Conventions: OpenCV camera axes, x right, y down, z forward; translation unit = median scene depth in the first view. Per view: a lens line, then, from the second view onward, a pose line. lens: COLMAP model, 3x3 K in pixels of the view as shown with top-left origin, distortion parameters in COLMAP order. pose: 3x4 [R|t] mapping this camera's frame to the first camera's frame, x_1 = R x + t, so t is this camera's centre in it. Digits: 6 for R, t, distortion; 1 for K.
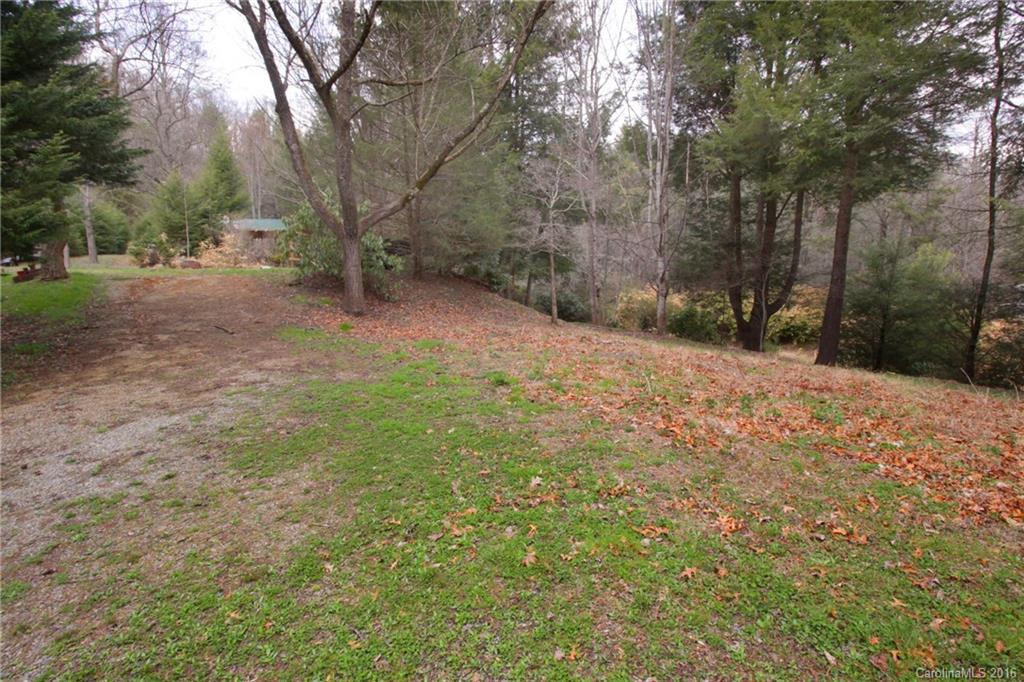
lens RADIAL K [[476.6, 0, 519.9], [0, 476.6, 341.5], [0, 0, 1]] dist [0.000281, -0.012226]
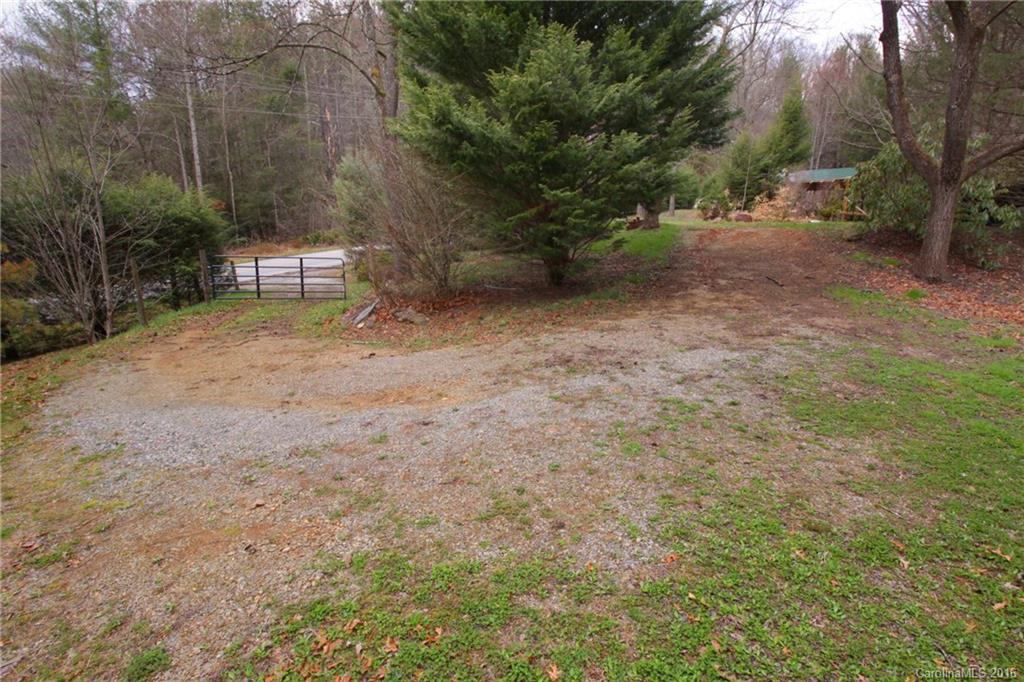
lens RADIAL K [[476.6, 0, 519.9], [0, 476.6, 341.5], [0, 0, 1]] dist [0.000281, -0.012226]
pose [[0.527874, 0.213151, -0.822141, -0.050483], [-0.136796, 0.976695, 0.165388, 0.010224], [0.838234, 0.025162, 0.544730, -0.027736]]
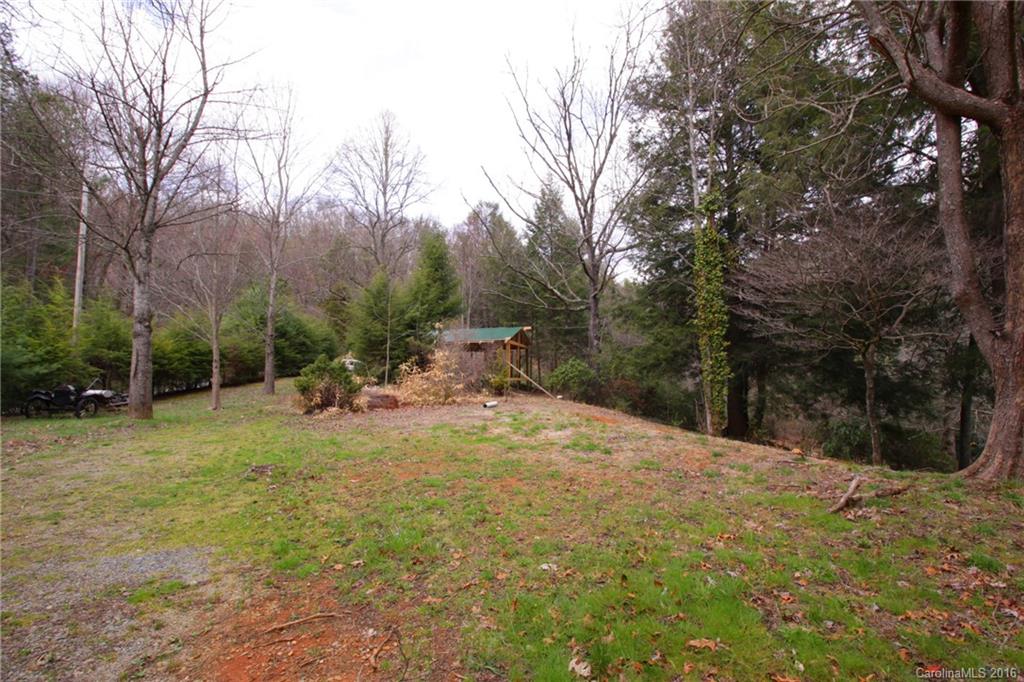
lens RADIAL K [[476.6, 0, 519.9], [0, 476.6, 341.5], [0, 0, 1]] dist [0.000281, -0.012226]
pose [[0.938919, -0.031285, -0.342712, -1.283145], [-0.043357, 0.977170, -0.207986, -0.477813], [0.341395, 0.210141, 0.916128, 1.960571]]
